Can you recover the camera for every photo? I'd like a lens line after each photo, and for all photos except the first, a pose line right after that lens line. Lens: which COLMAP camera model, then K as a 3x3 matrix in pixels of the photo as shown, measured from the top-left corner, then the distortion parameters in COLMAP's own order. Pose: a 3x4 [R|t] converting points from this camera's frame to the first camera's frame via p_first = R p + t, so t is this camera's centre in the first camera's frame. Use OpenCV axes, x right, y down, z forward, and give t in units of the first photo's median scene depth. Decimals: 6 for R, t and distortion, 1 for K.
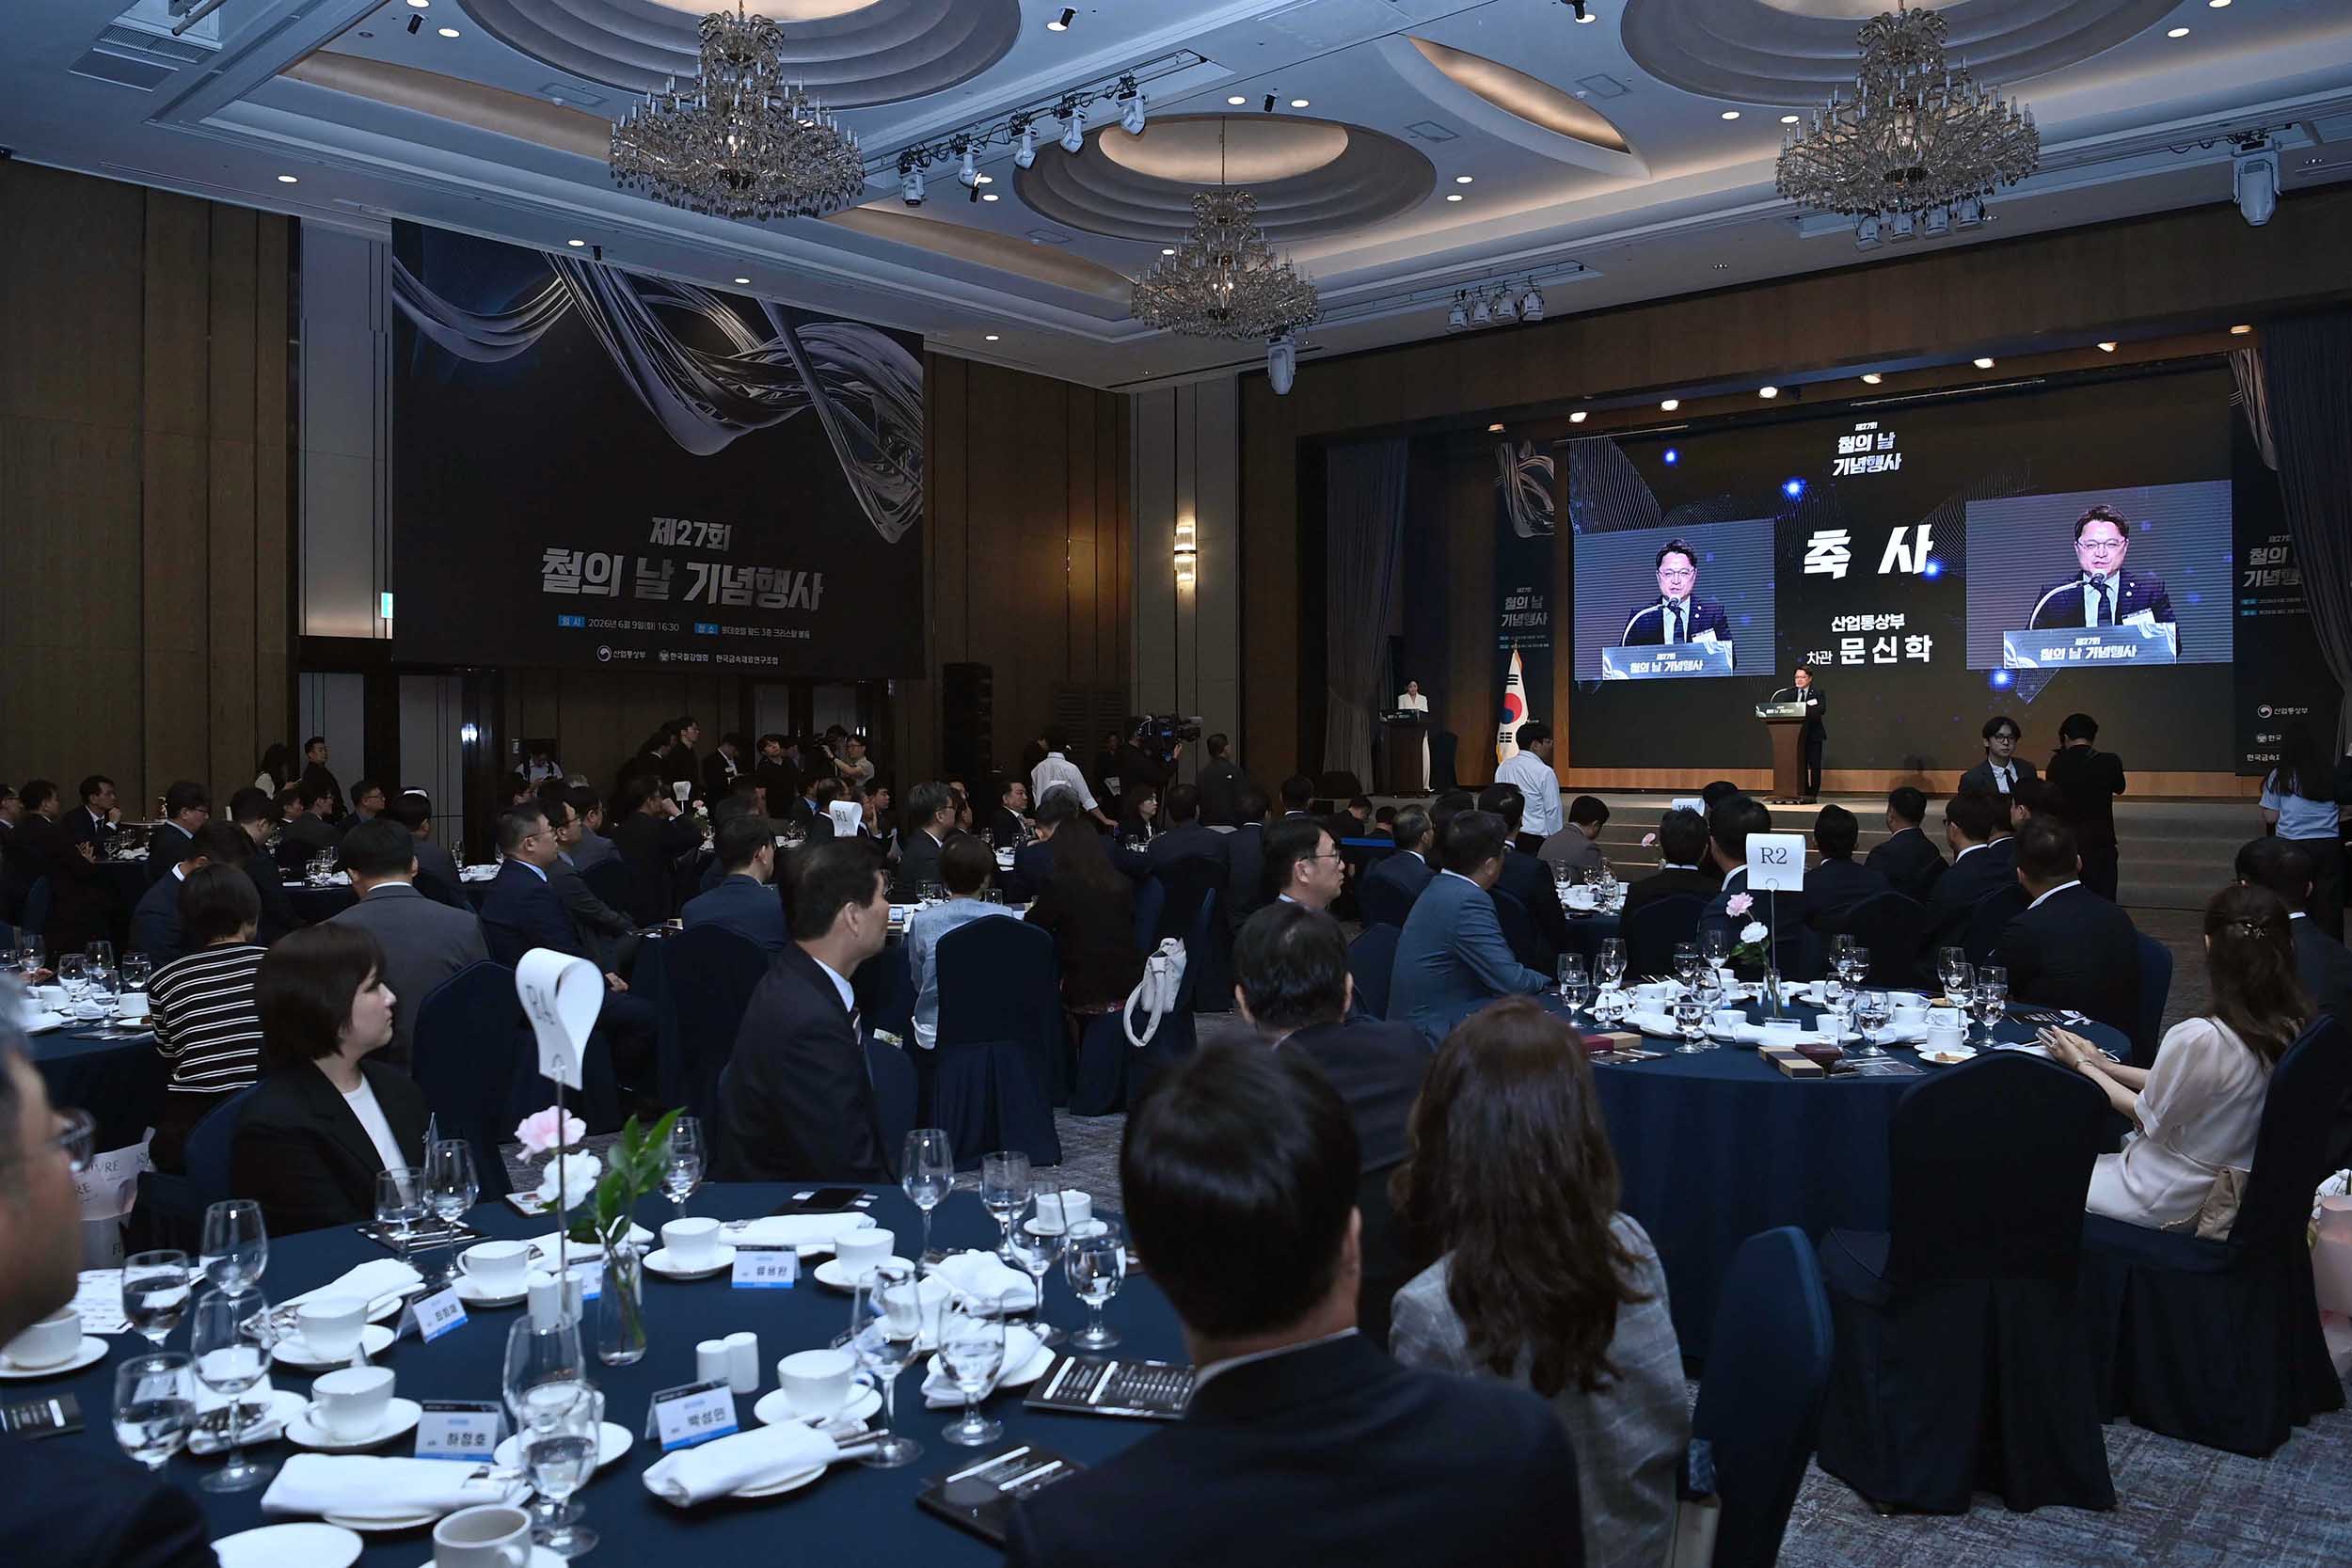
lens RADIAL K [[1714.7, 0, 1176.0], [0, 1714.7, 784.0], [0, 0, 1]] dist [-0.058865, 0.004406]
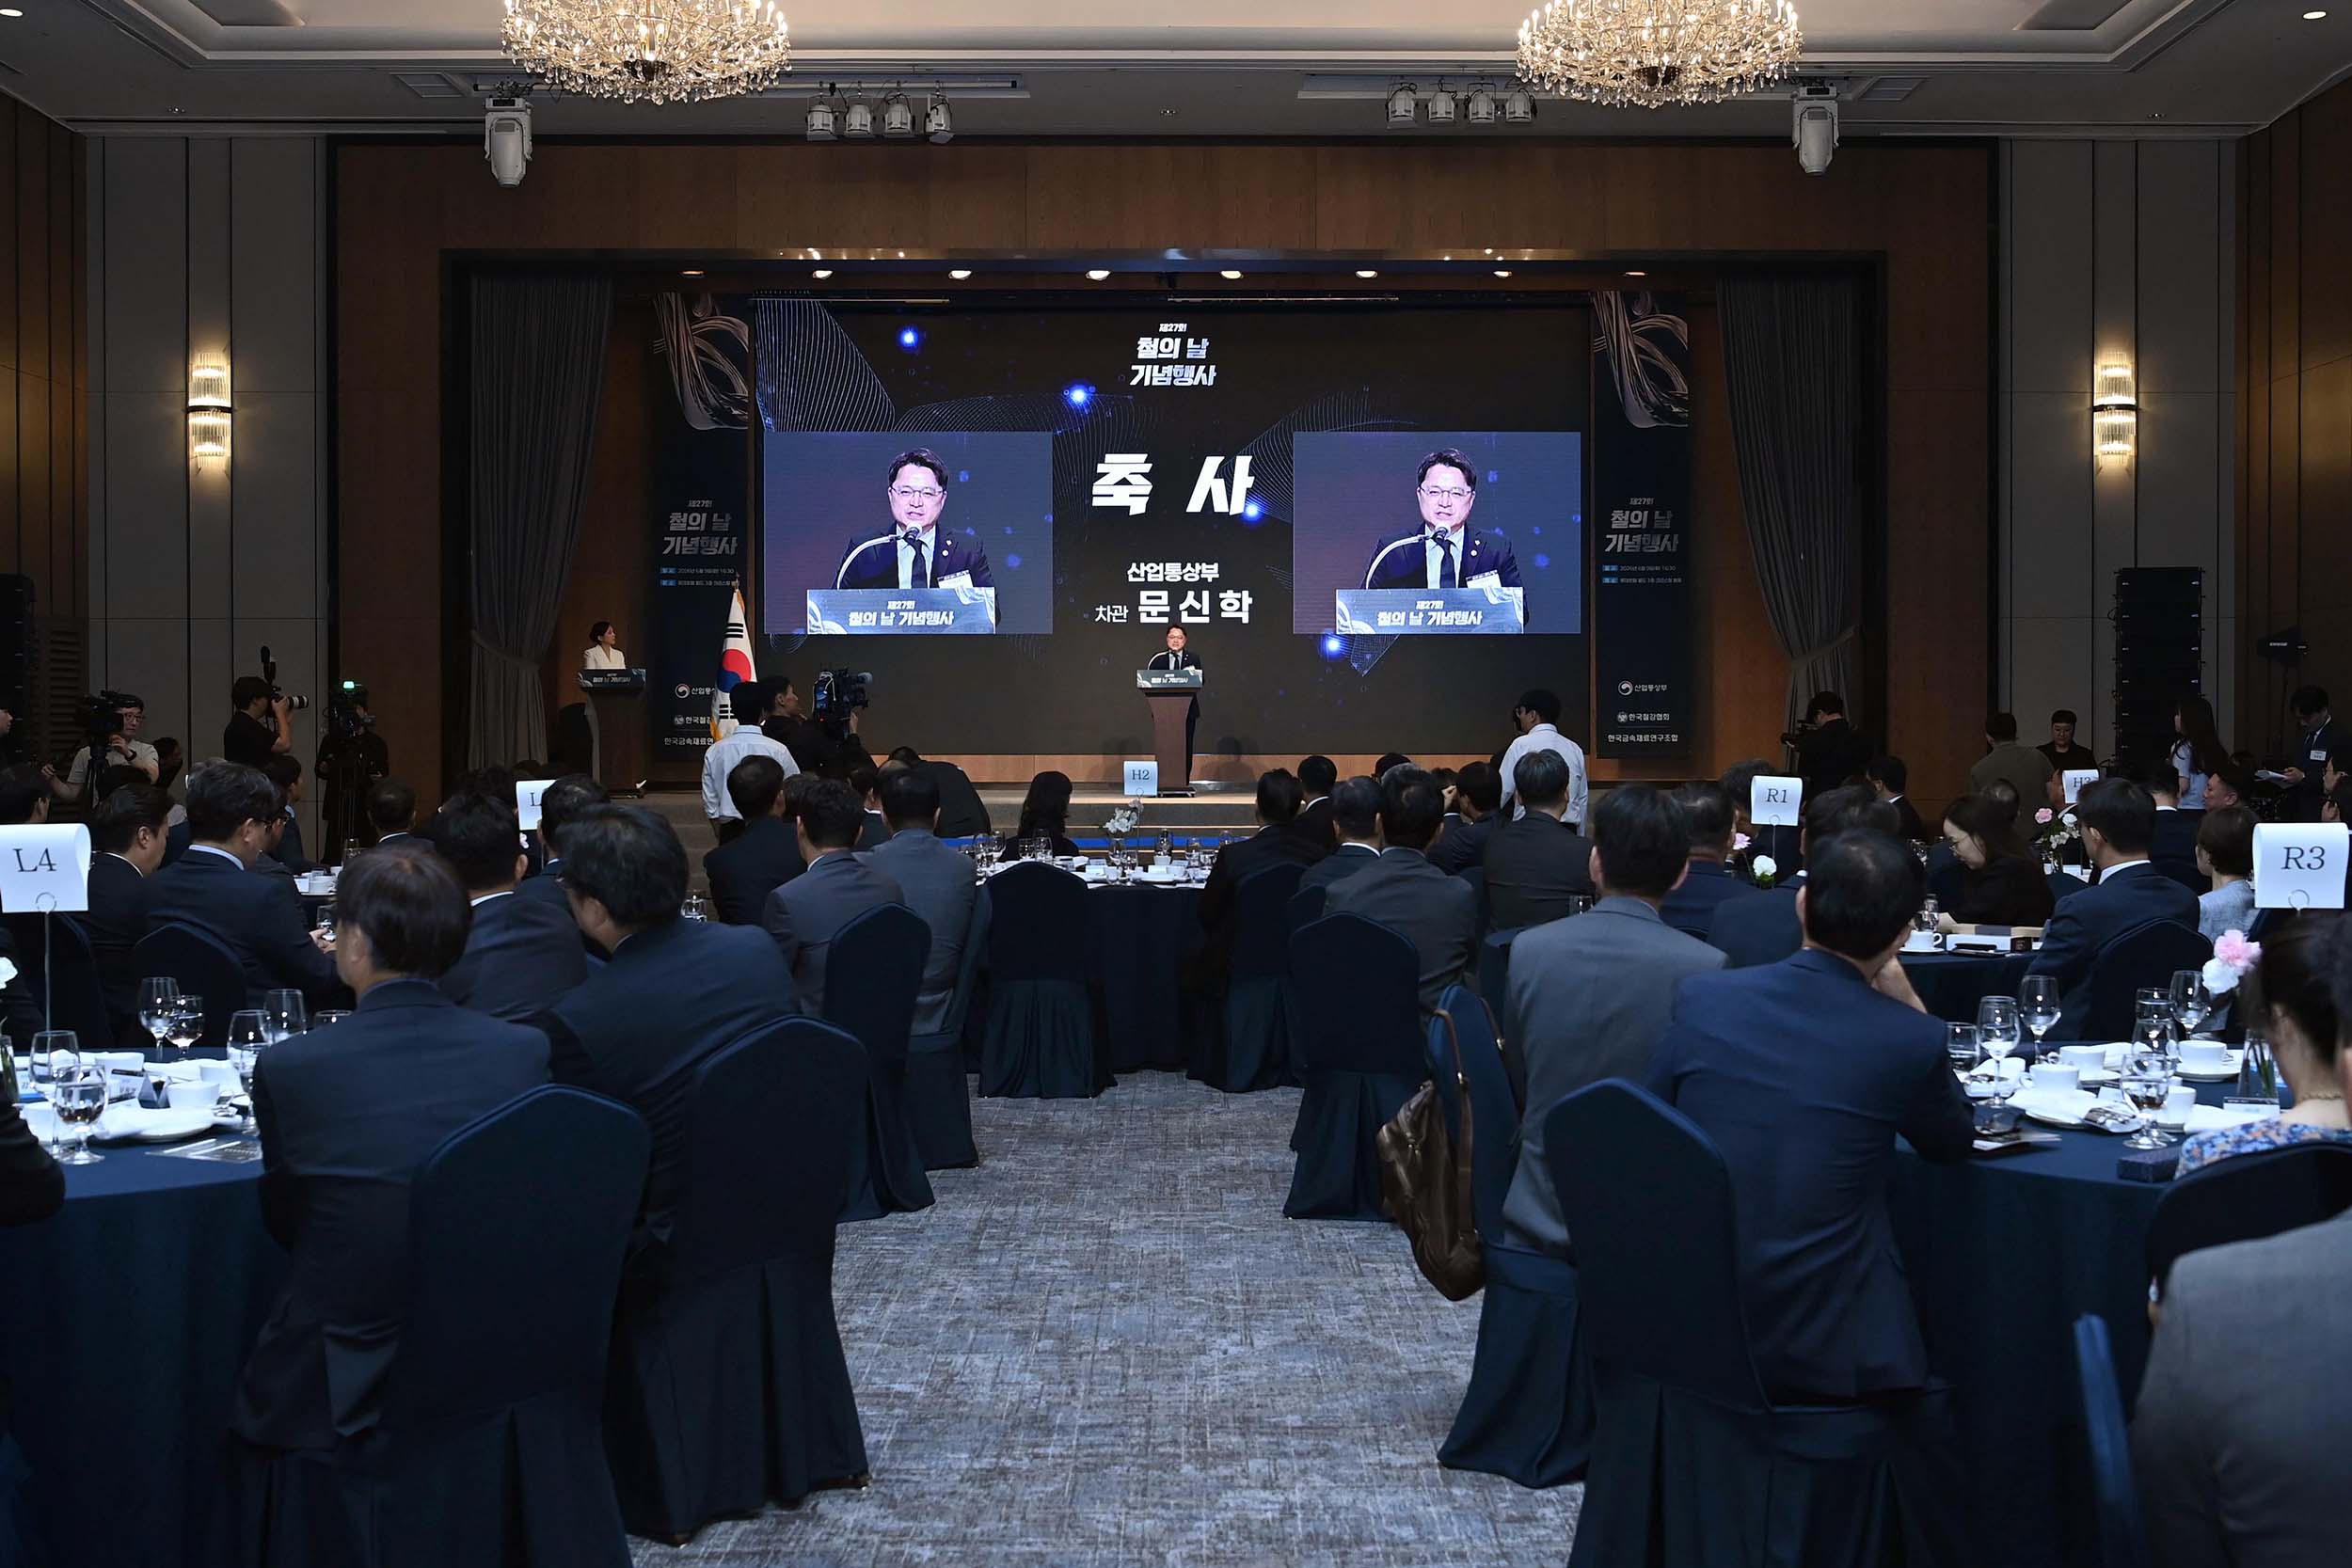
lens RADIAL K [[2134.7, 0, 1176.0], [0, 2134.7, 784.0], [0, 0, 1]] dist [-0.009066, -0.318995]
pose [[0.754008, -0.015829, 0.656675, -0.260583], [0.012216, 0.999875, 0.010076, -0.004663], [-0.656752, 0.000424, 0.754107, 0.236102]]
